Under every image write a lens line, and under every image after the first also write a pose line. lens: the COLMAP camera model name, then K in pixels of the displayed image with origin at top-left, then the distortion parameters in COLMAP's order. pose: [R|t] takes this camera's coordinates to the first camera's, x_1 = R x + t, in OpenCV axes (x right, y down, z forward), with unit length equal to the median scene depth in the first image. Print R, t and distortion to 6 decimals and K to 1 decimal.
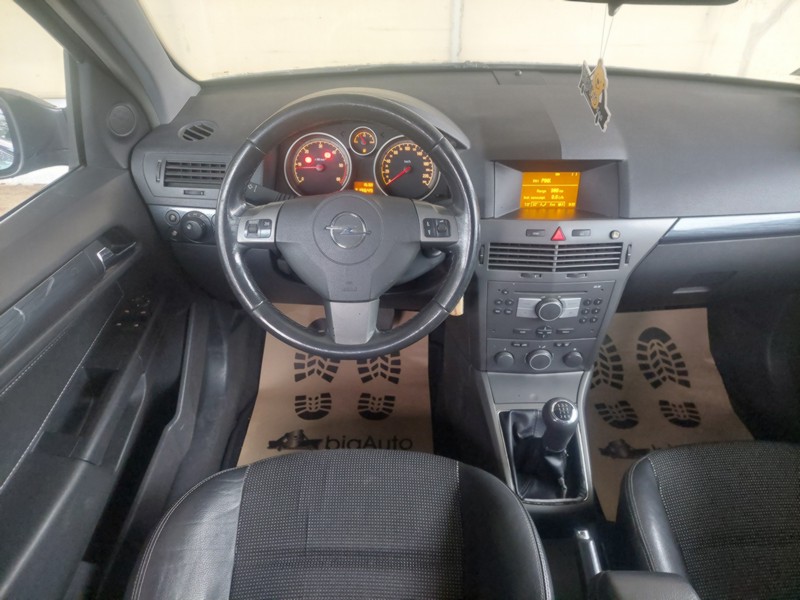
lens RADIAL K [[562.3, 0, 402.2], [0, 562.3, 301.1], [0, 0, 1]] dist [0.042375, -0.026399]
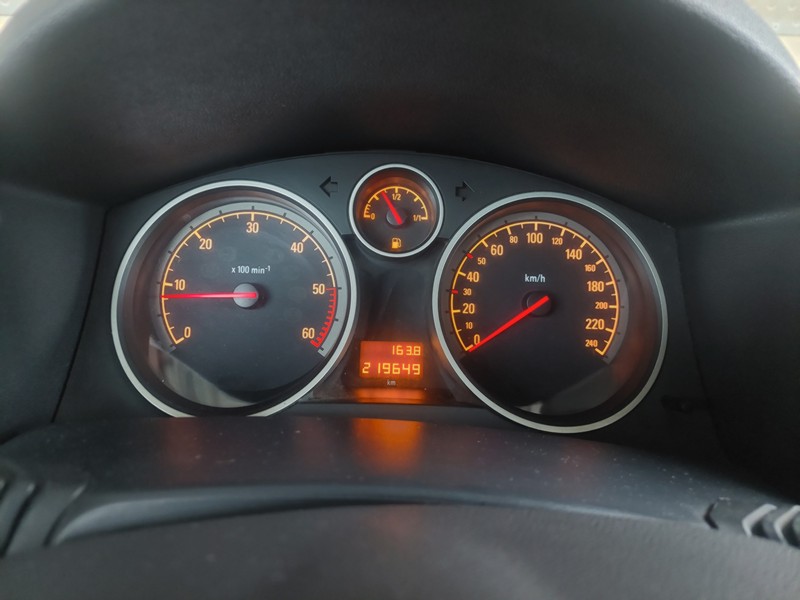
lens RADIAL K [[562.3, 0, 395.9], [0, 562.3, 300.7], [0, 0, 1]] dist [0.042375, -0.026399]
pose [[0.998887, 0.006374, 0.046730, -0.081494], [0.002747, 0.981281, -0.192564, -0.177023], [-0.047083, 0.192478, 0.980171, 0.705677]]
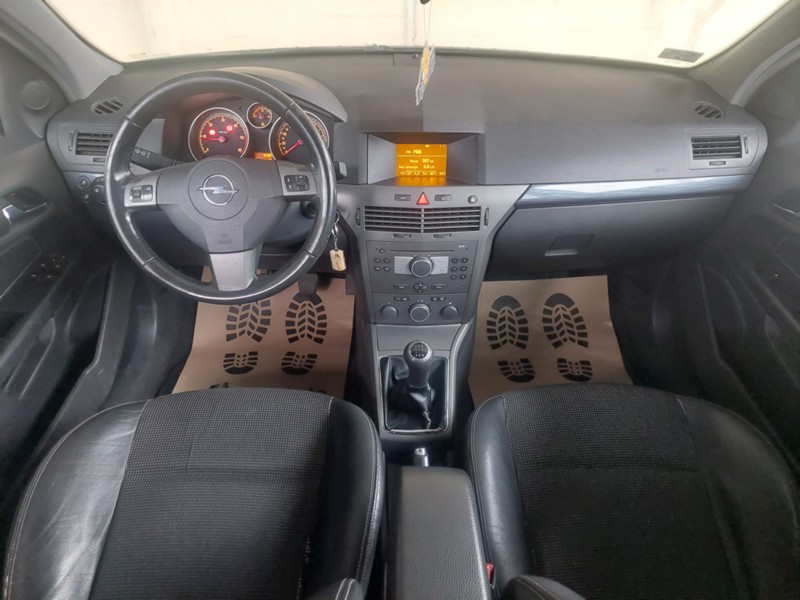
lens RADIAL K [[562.3, 0, 405.9], [0, 562.3, 300.9], [0, 0, 1]] dist [0.042375, -0.026399]
pose [[0.999988, 0.003666, -0.003106, 0.220609], [-0.003601, 0.999783, 0.020531, 0.057438], [0.003180, -0.020520, 0.999784, -0.121834]]
